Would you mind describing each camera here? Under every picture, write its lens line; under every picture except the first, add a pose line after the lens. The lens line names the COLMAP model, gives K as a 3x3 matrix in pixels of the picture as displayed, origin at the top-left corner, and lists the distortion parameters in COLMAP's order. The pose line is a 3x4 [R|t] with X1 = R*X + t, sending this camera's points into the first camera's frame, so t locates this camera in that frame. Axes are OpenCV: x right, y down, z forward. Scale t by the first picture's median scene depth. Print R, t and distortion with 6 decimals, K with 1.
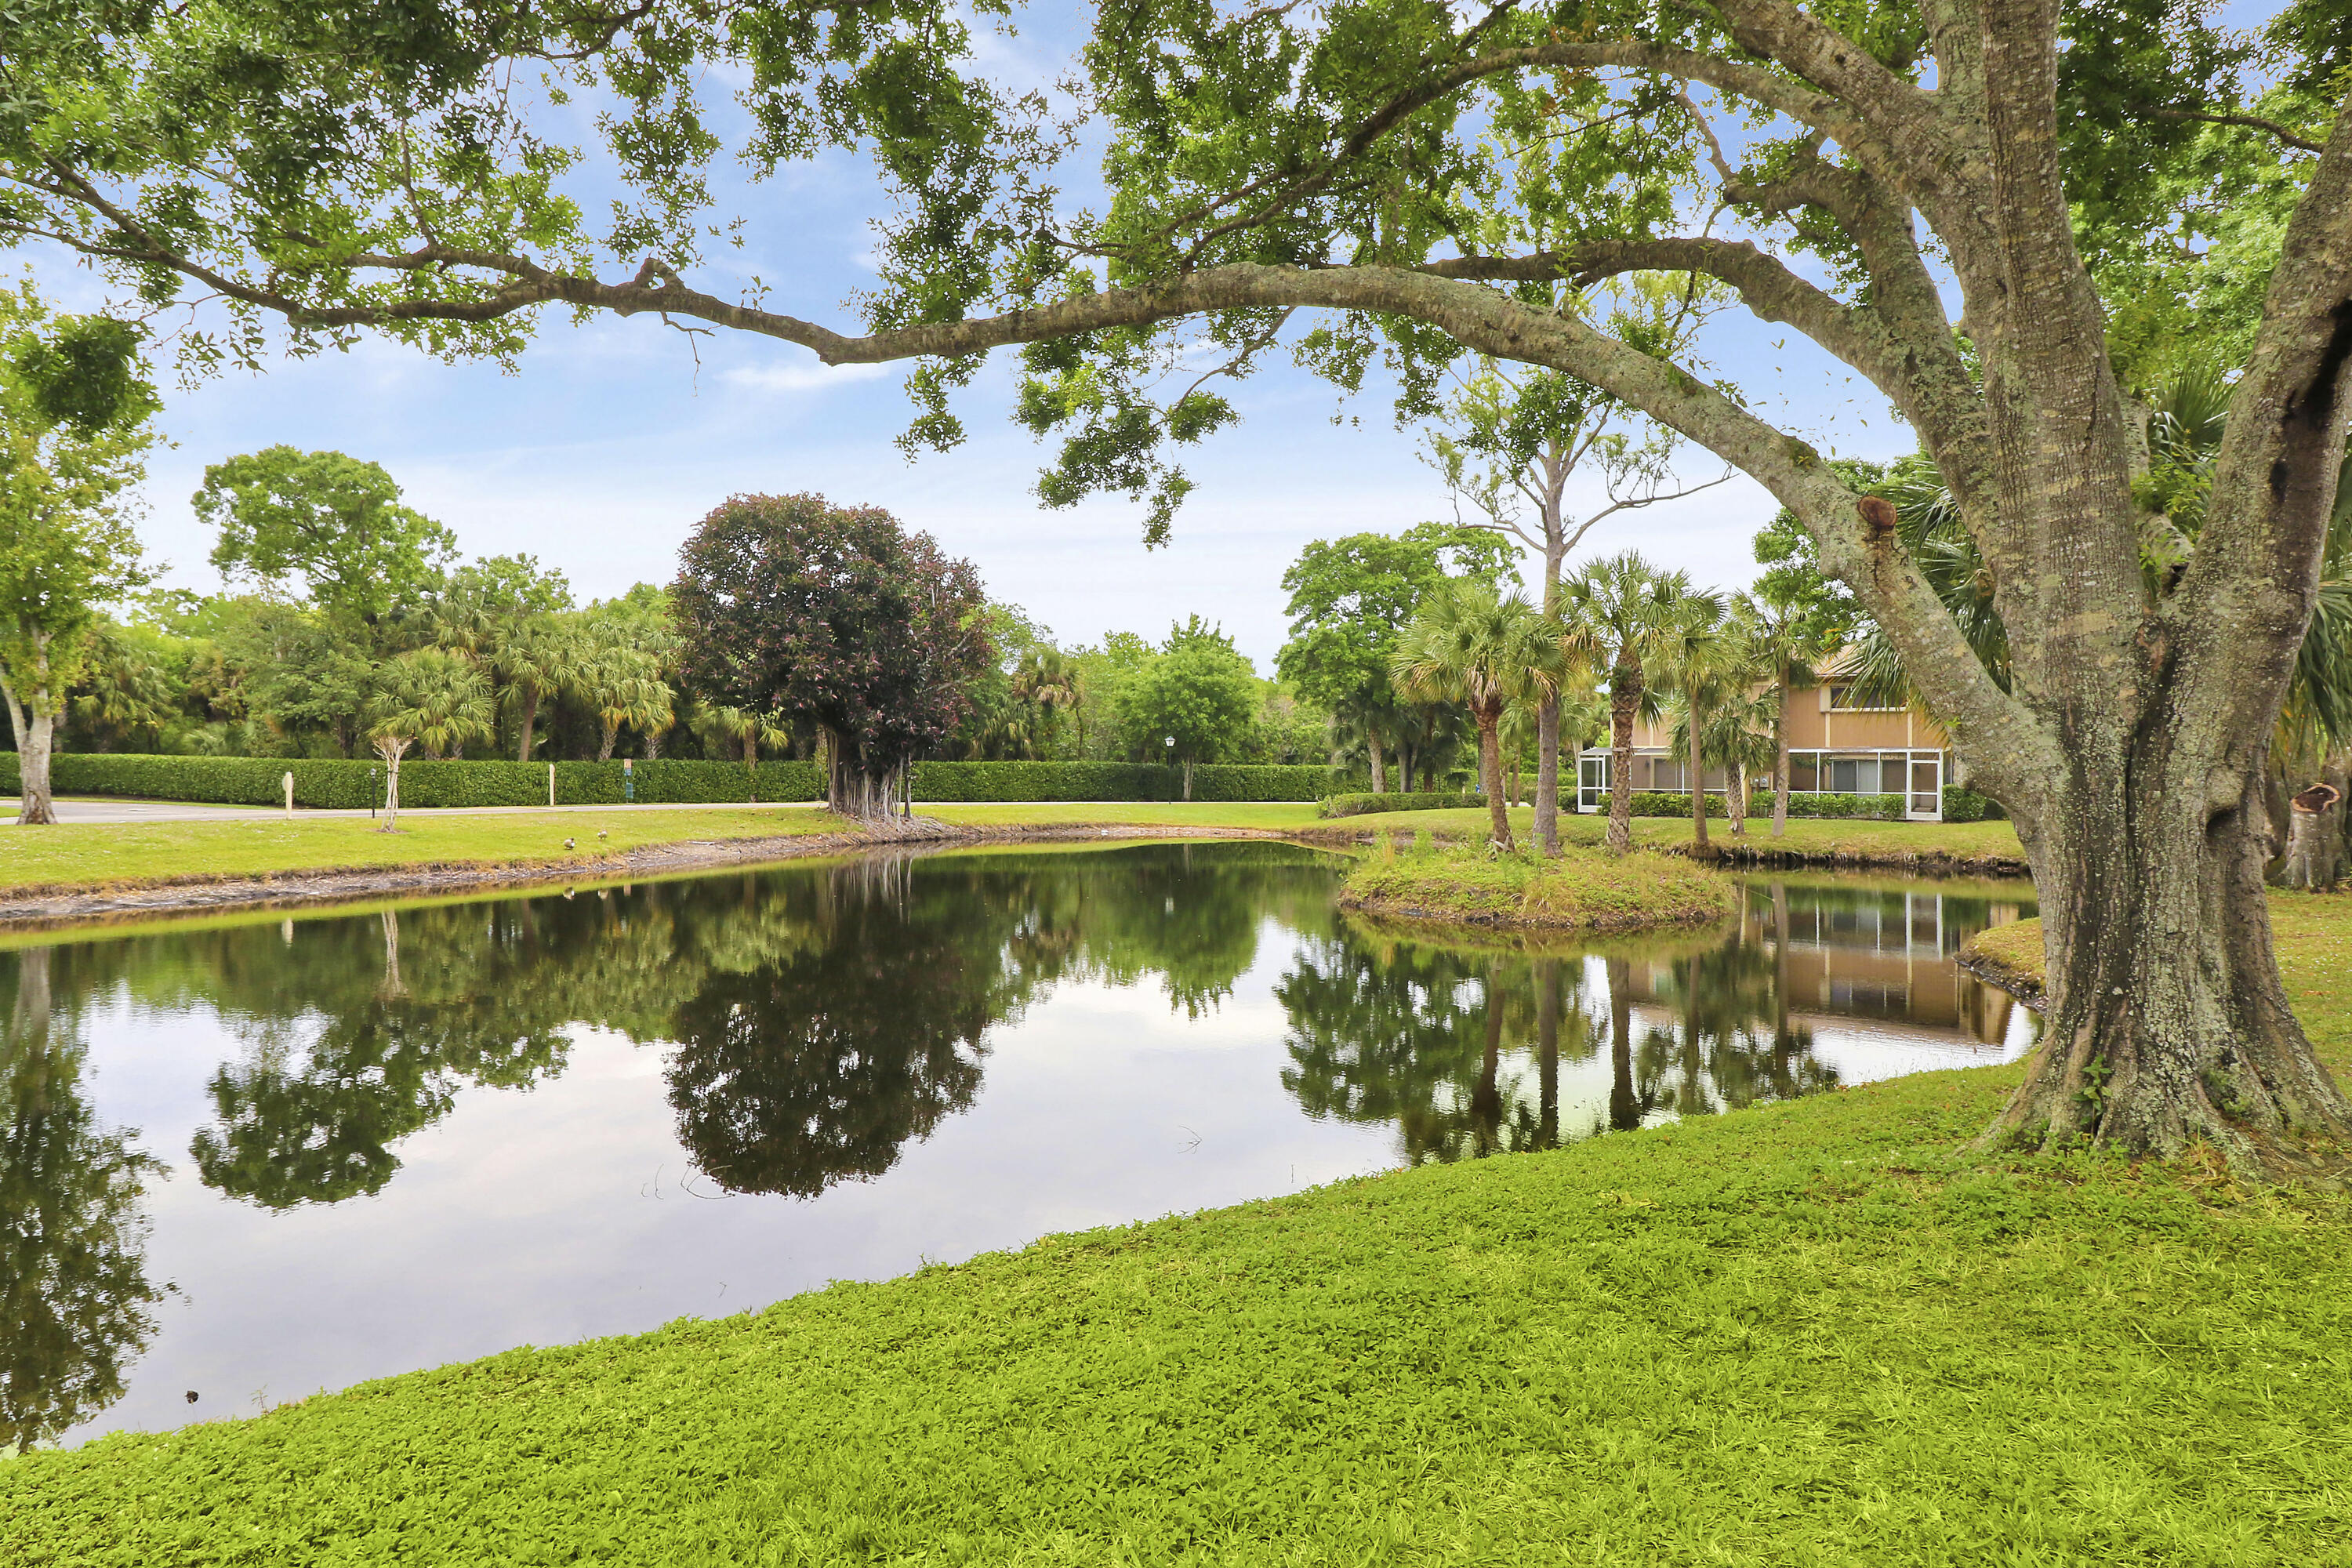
lens RADIAL K [[1452.0, 0, 1176.0], [0, 1452.0, 784.0], [0, 0, 1]] dist [0.005840, 0.000257]
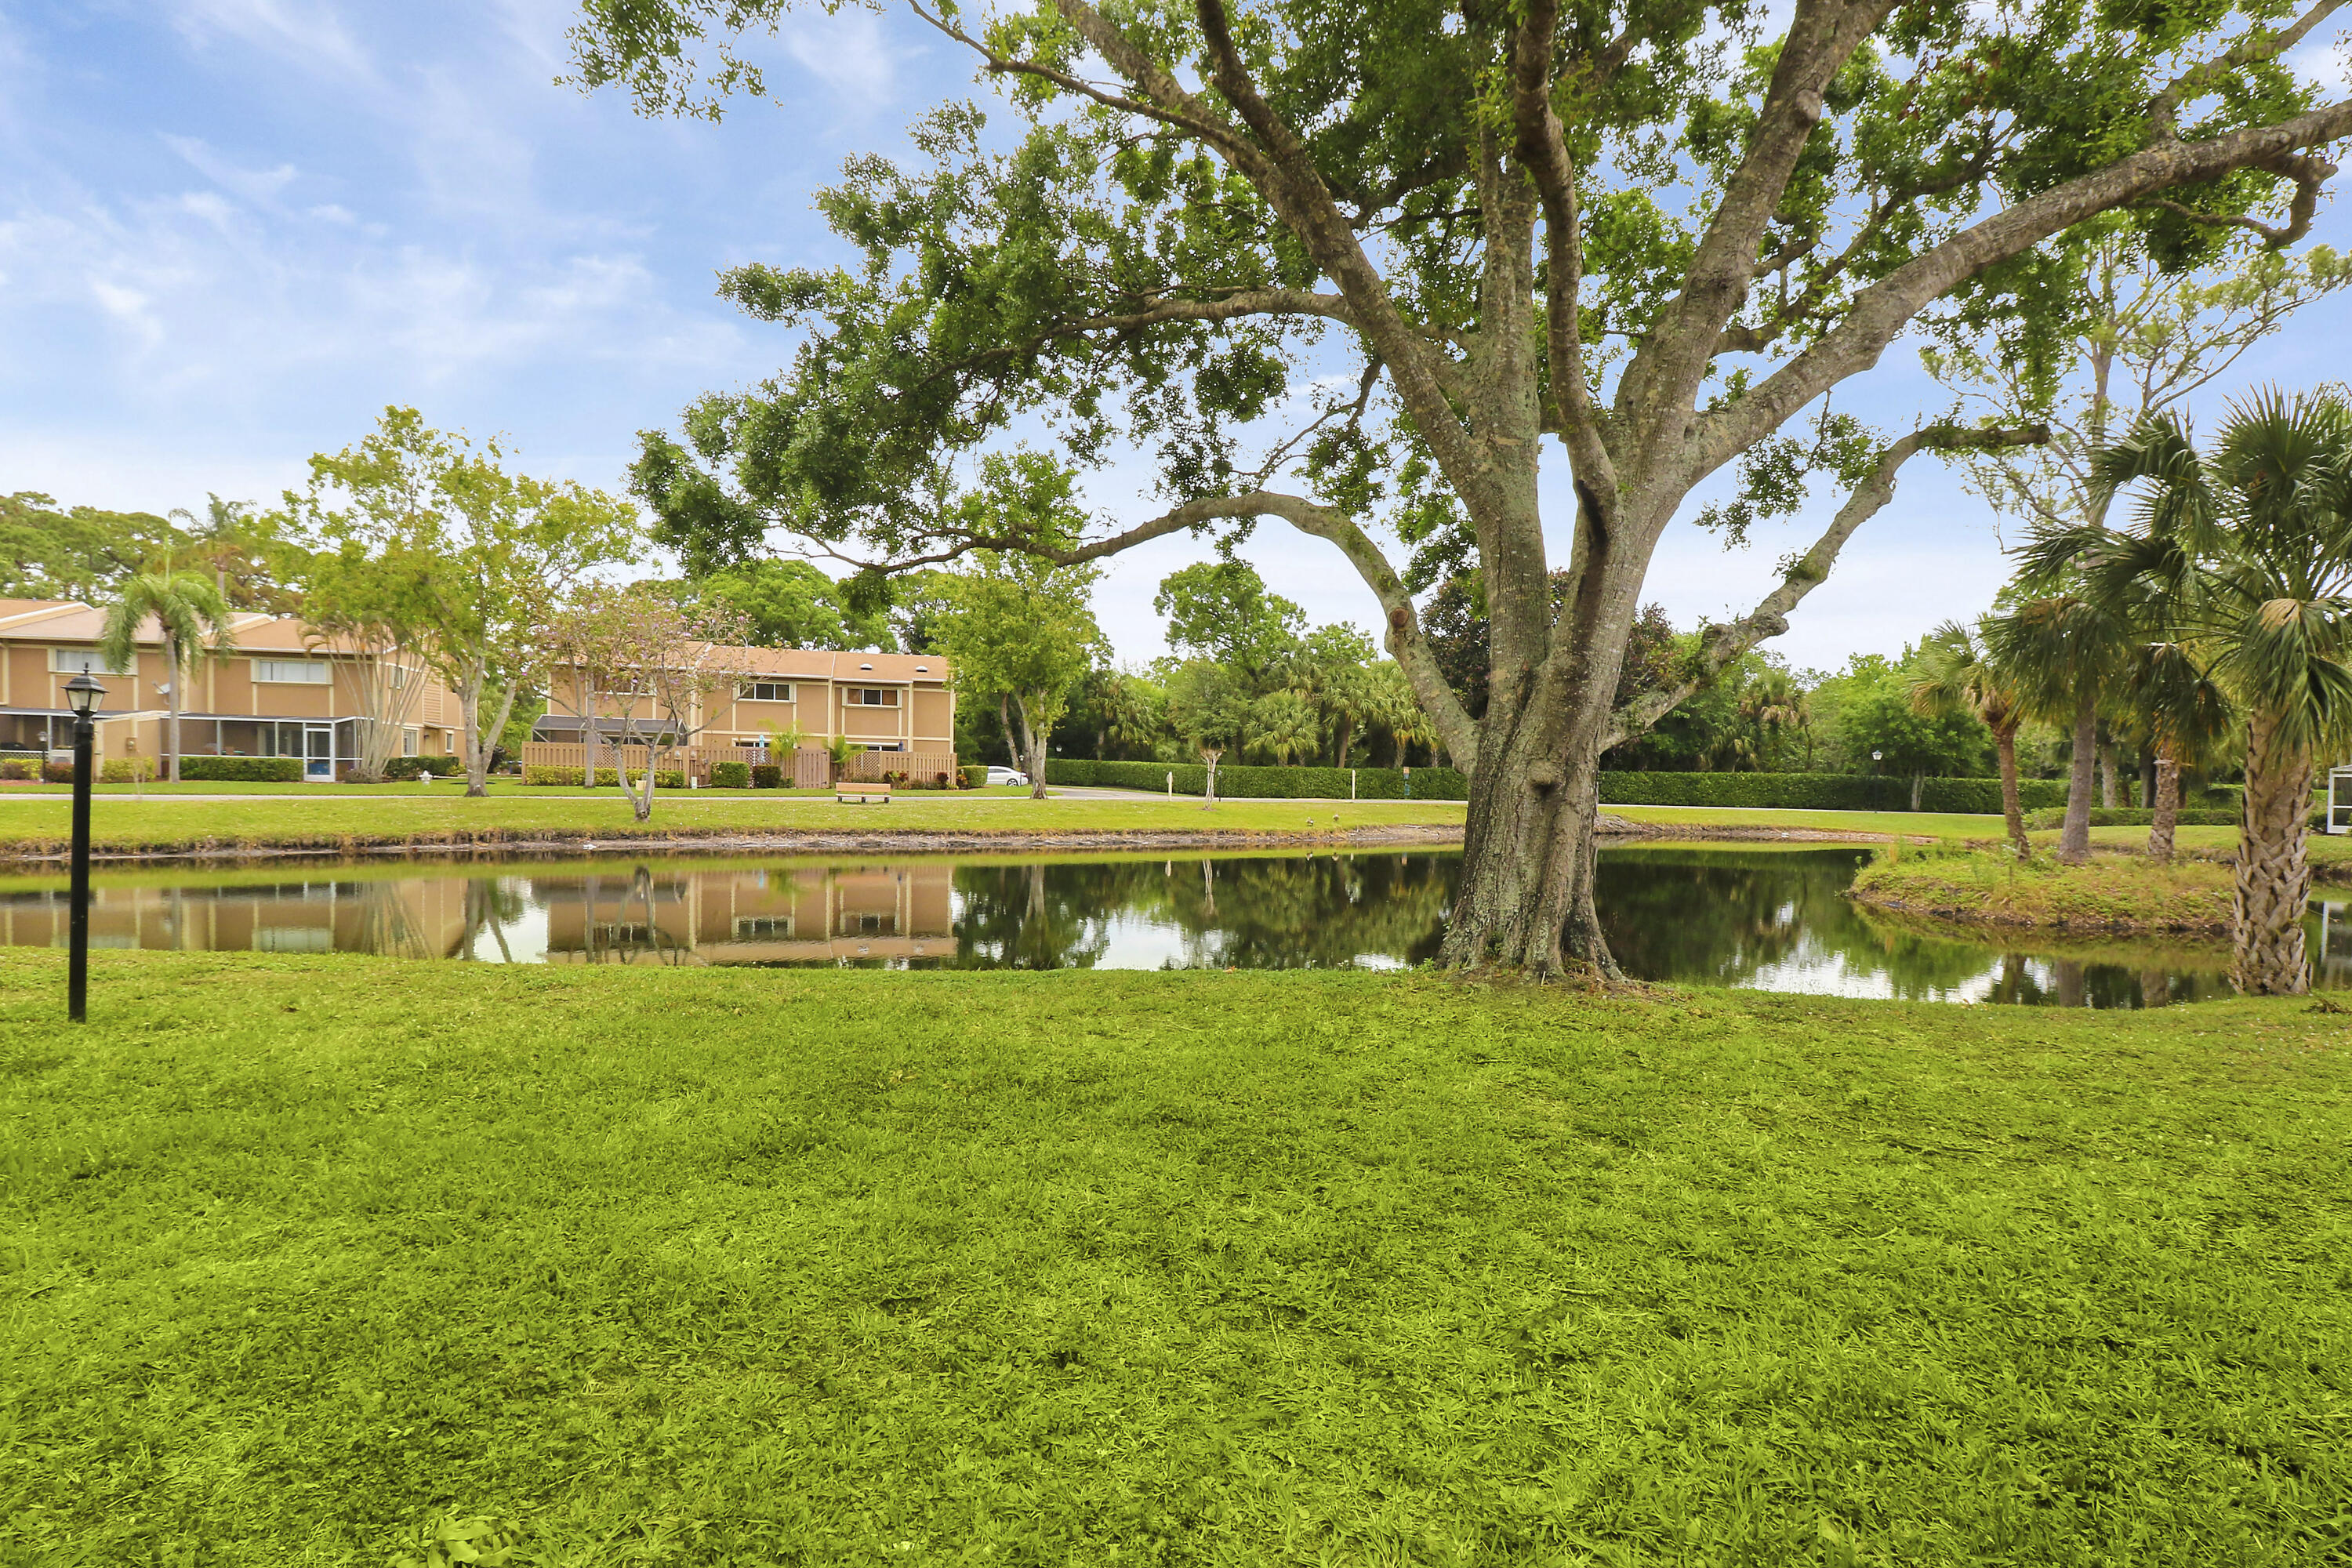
lens RADIAL K [[1185.9, 0, 1171.2], [0, 1185.9, 823.1], [0, 0, 1]] dist [-0.000721, -0.000856]
pose [[0.802024, 0.036997, -0.596145, 0.117389], [-0.020649, 0.999201, 0.034231, 0.002277], [0.596935, -0.015144, 0.802147, -0.035275]]
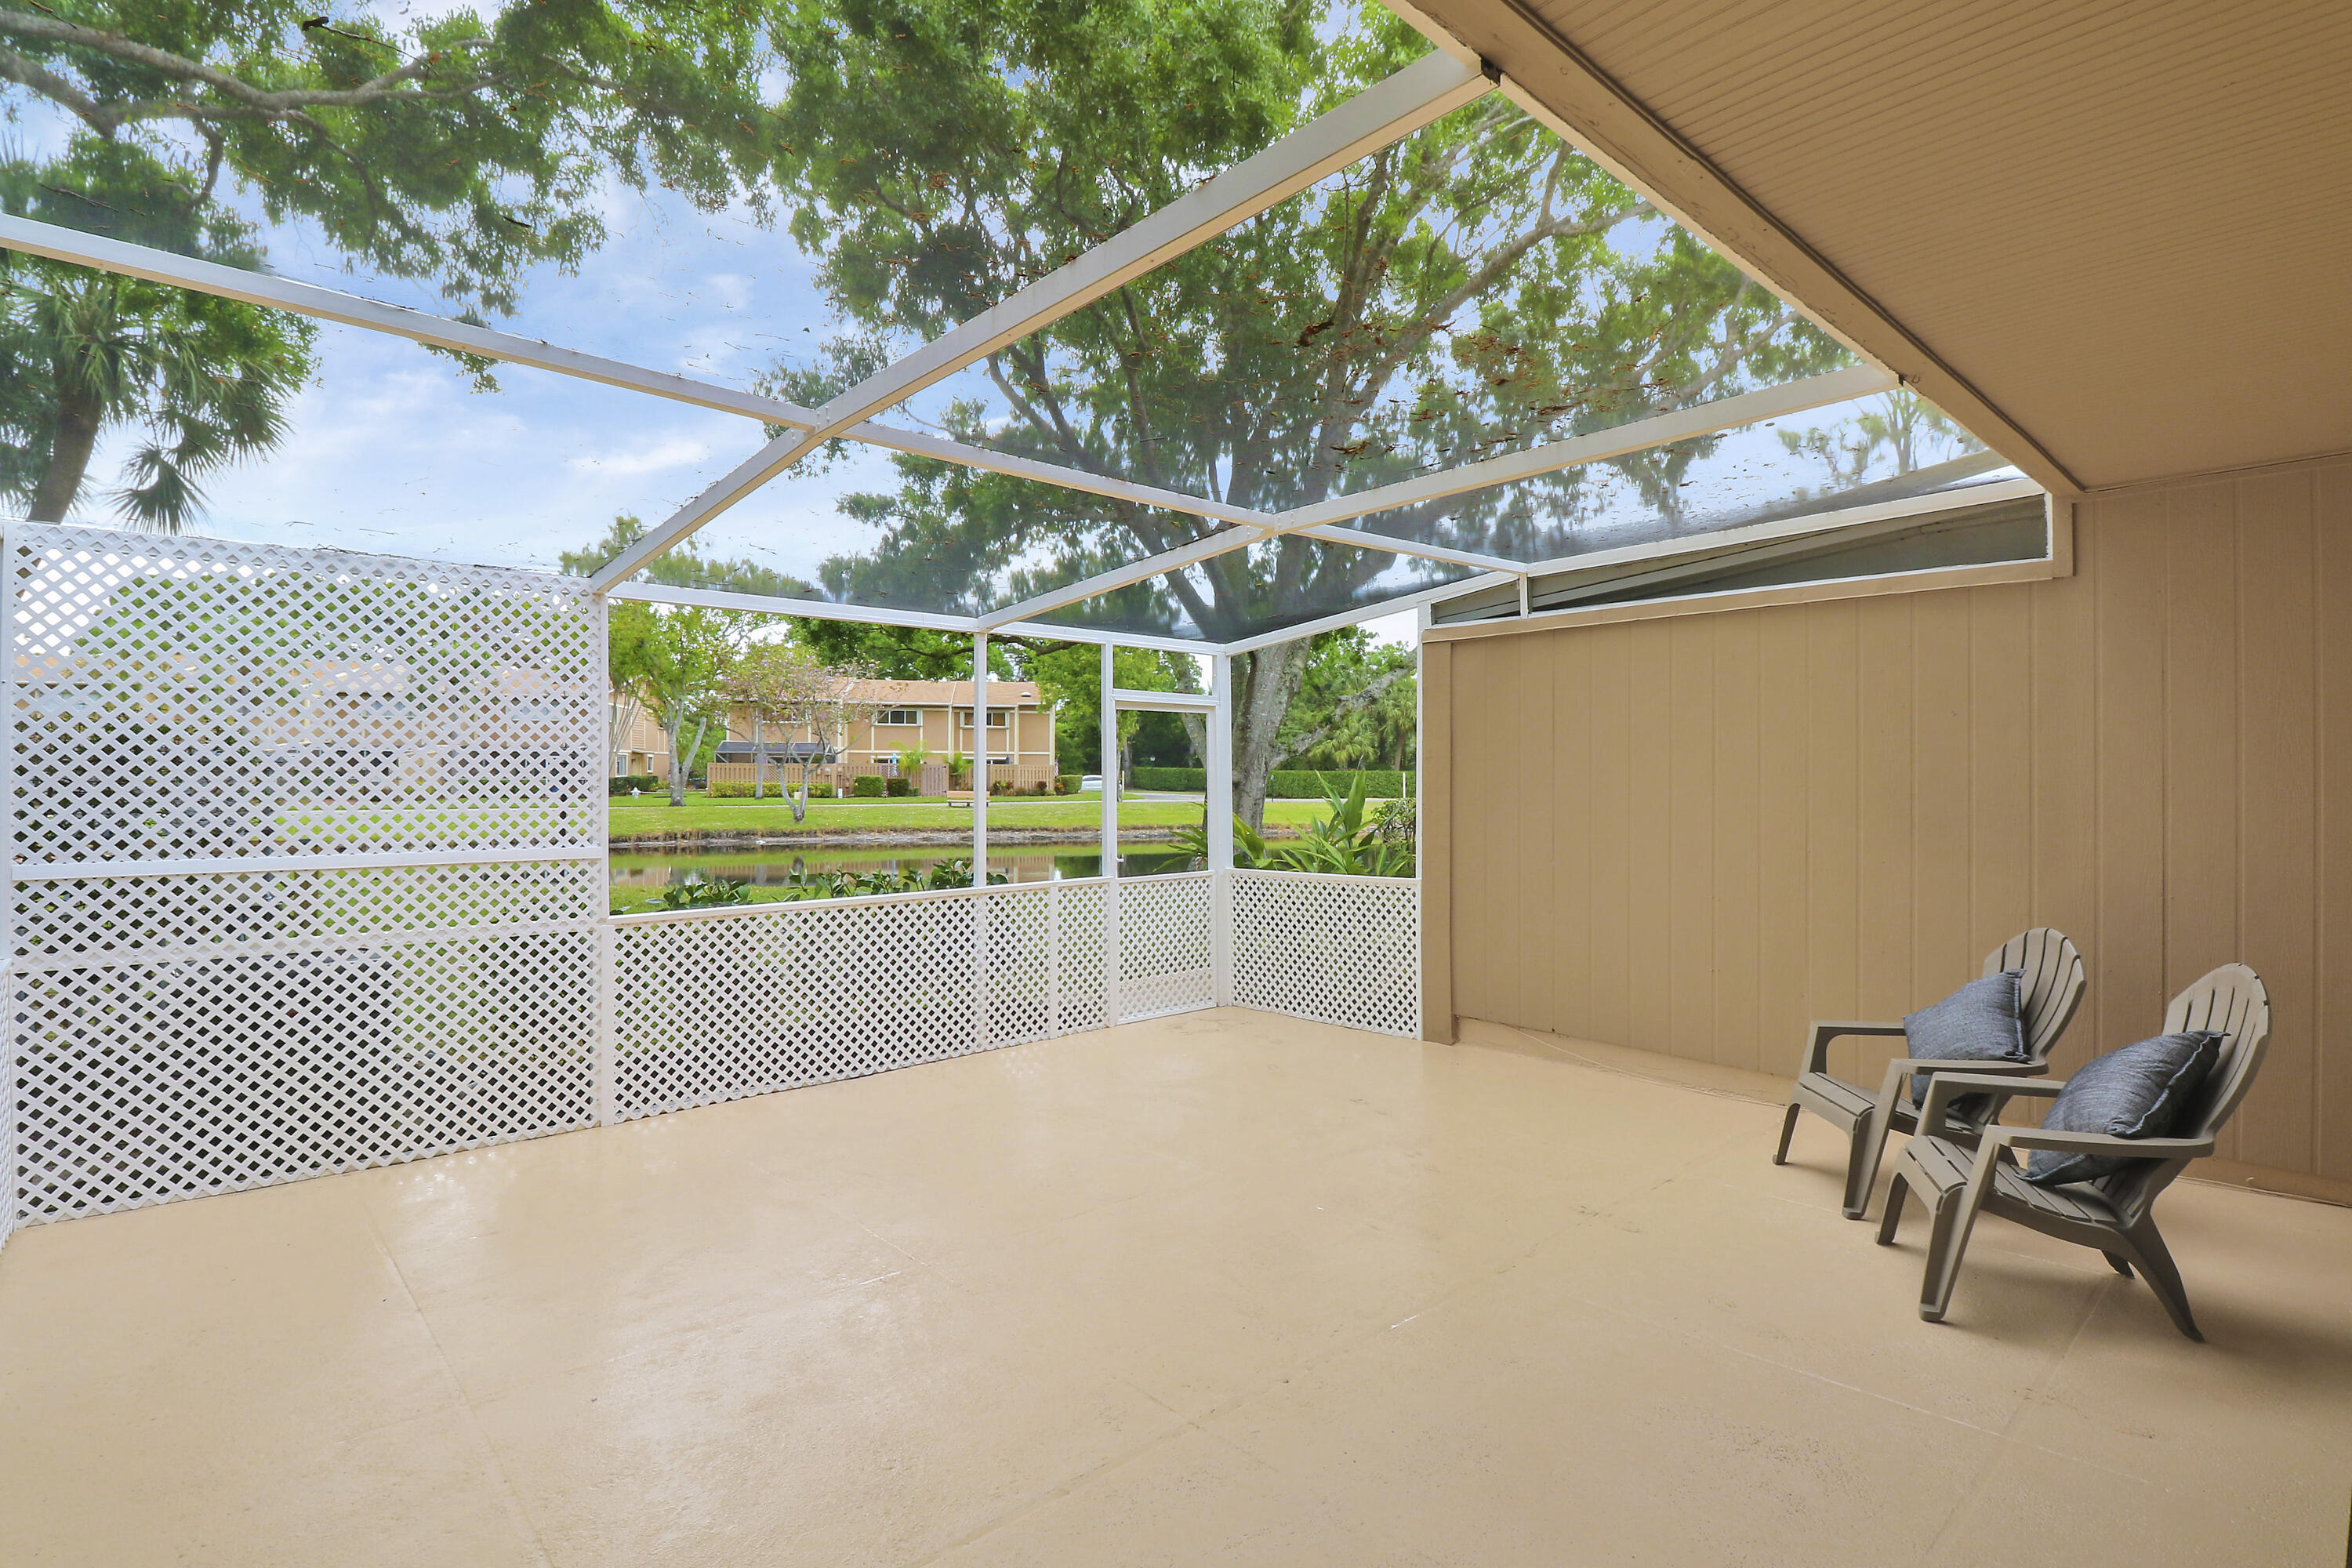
lens RADIAL K [[1148.8, 0, 1172.4], [0, 1148.8, 776.2], [0, 0, 1]] dist [0.001238, -0.000083]
pose [[0.733451, -0.004021, -0.679731, 0.239114], [-0.002832, 0.999956, -0.008971, 0.002608], [0.679737, 0.008505, 0.733407, -0.101183]]
